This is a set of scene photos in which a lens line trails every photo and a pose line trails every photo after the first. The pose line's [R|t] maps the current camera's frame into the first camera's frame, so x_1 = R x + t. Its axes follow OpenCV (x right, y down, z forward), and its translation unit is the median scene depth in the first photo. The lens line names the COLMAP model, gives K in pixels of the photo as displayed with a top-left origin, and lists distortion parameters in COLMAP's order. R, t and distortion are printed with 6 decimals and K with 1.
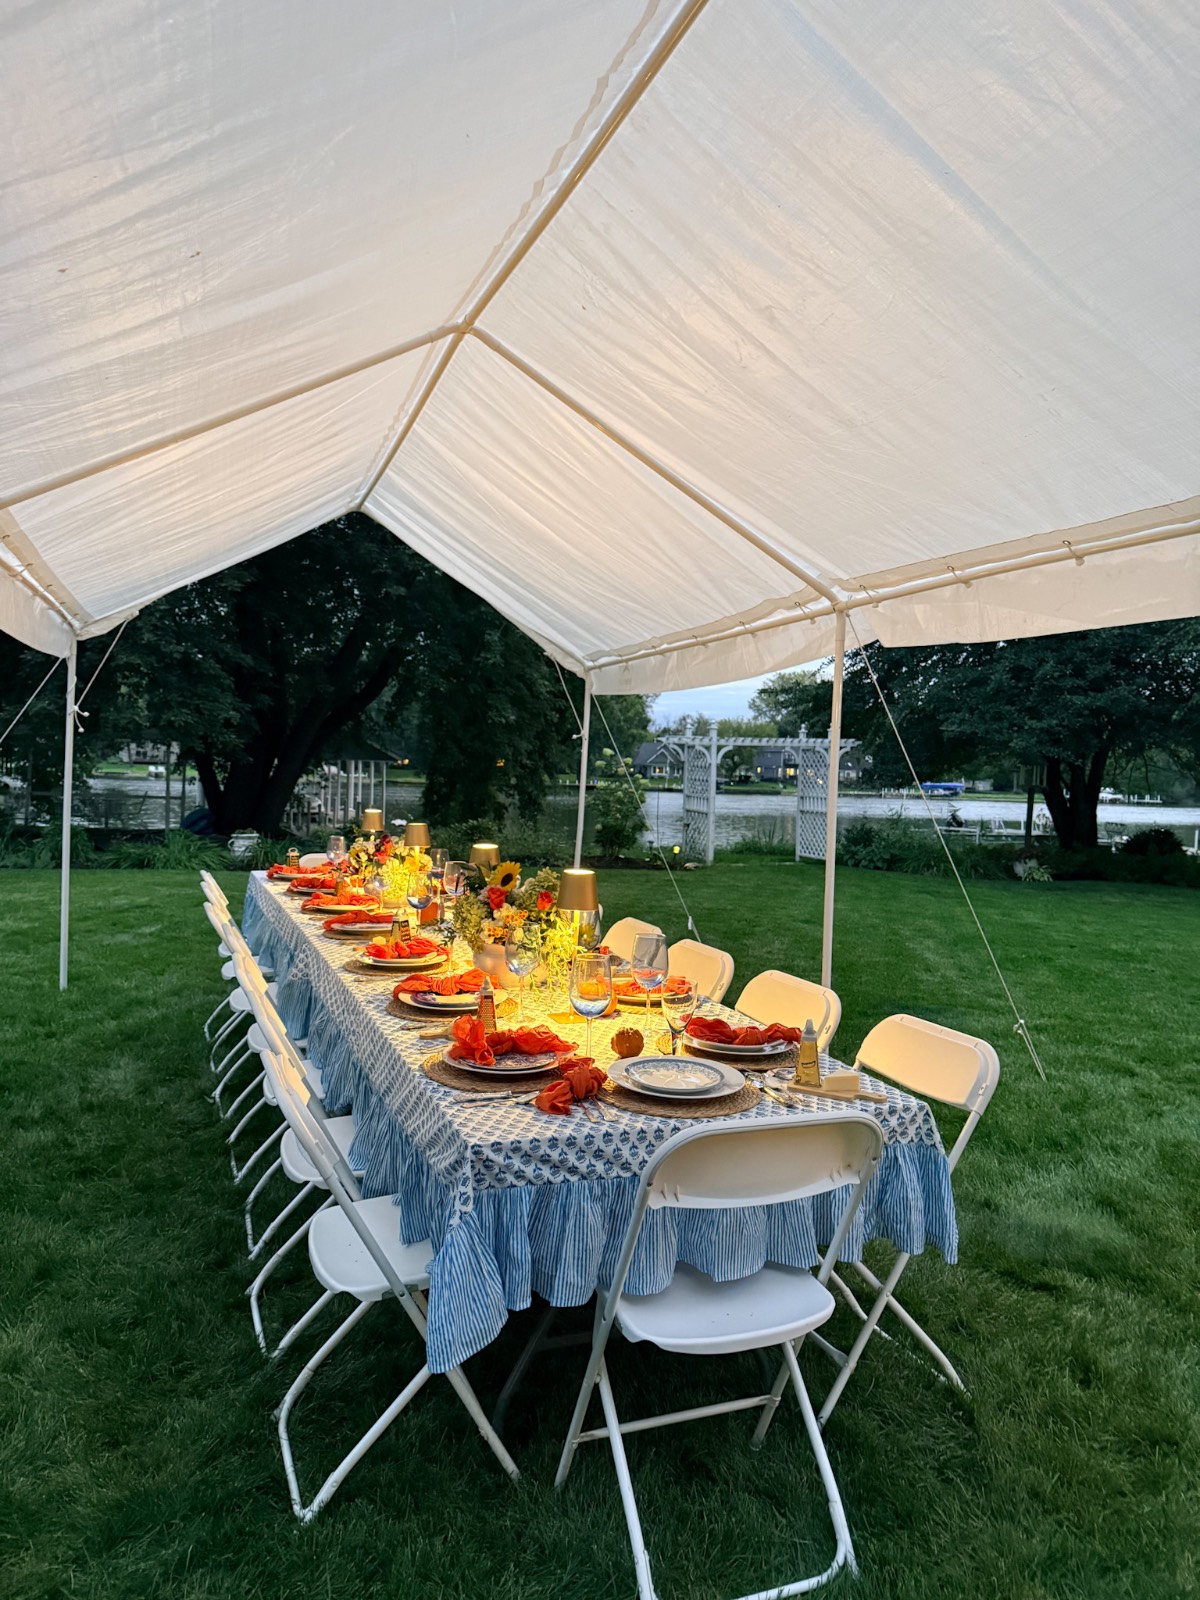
lens RADIAL K [[1170.3, 0, 602.7], [0, 1170.3, 807.2], [0, 0, 1]] dist [0.006003, -0.000589]
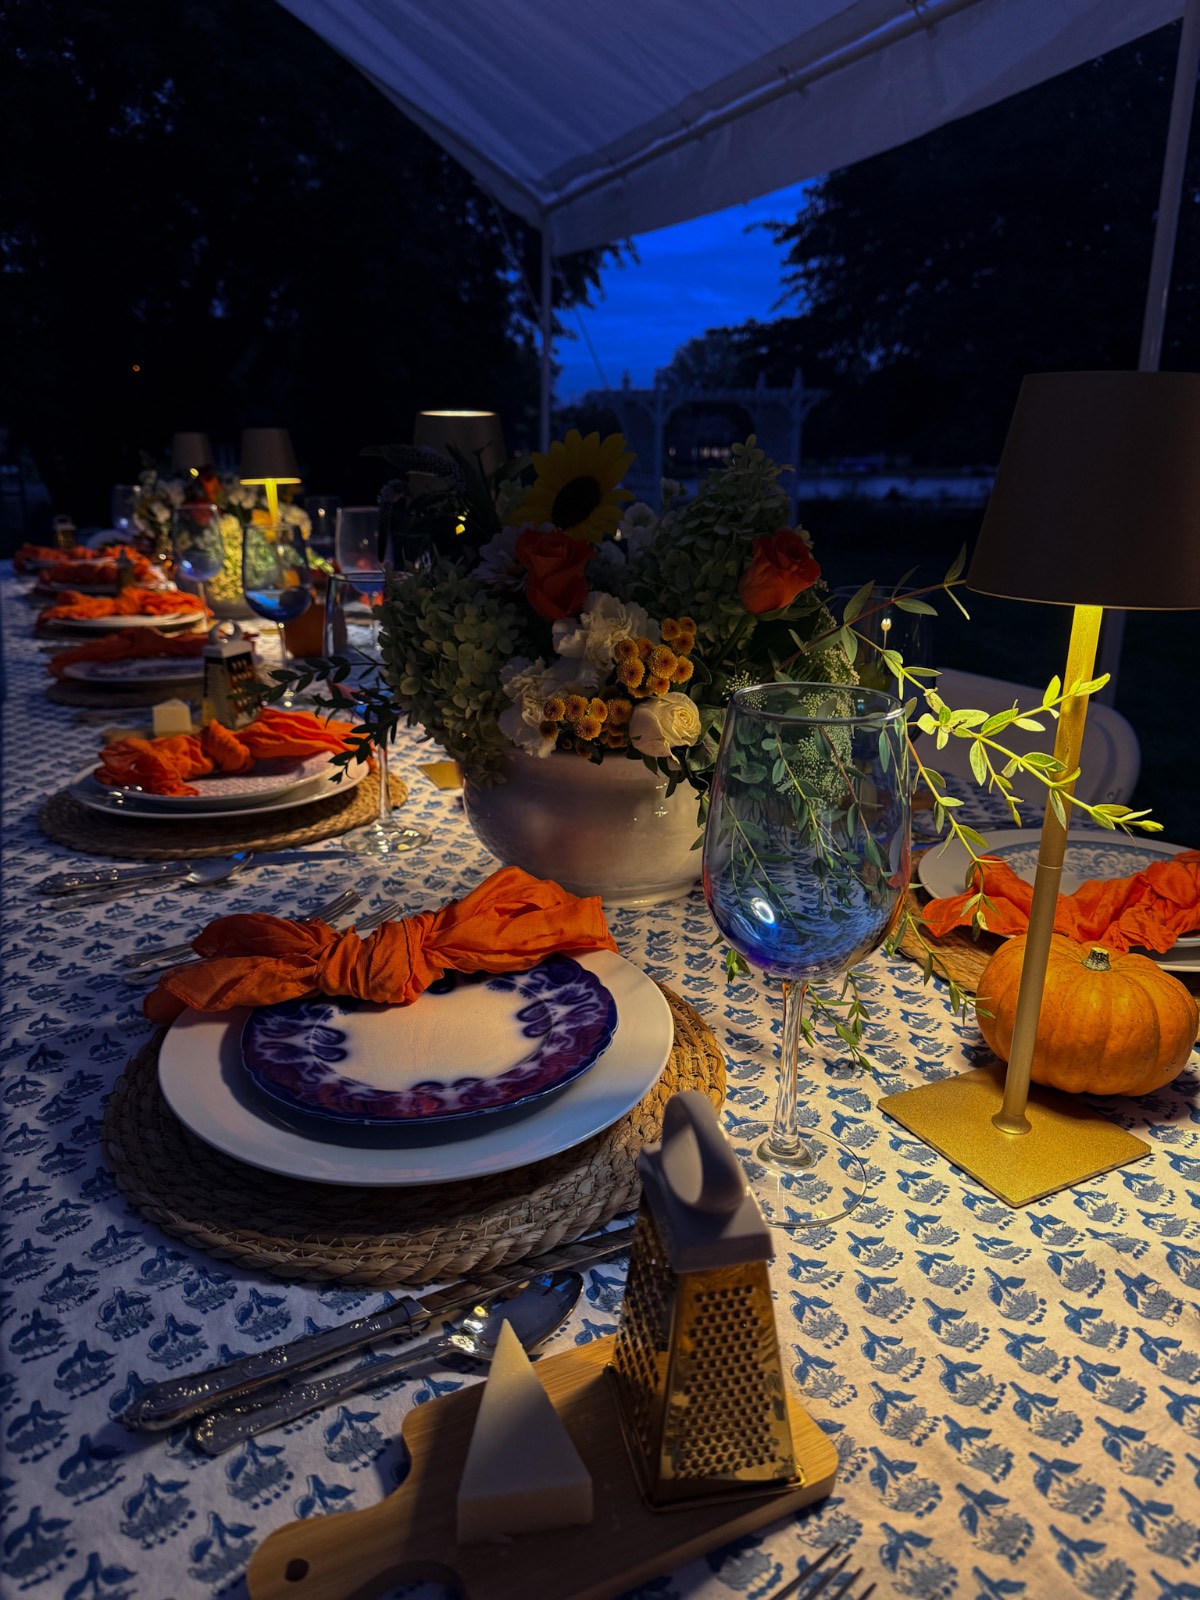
lens RADIAL K [[1170.3, 0, 602.7], [0, 1170.3, 807.2], [0, 0, 1]] dist [0.006003, -0.000589]
pose [[0.995879, -0.050658, 0.075230, -0.078910], [0.029801, 0.966190, 0.256104, 0.048346], [-0.085661, -0.252806, 0.963717, 0.578015]]
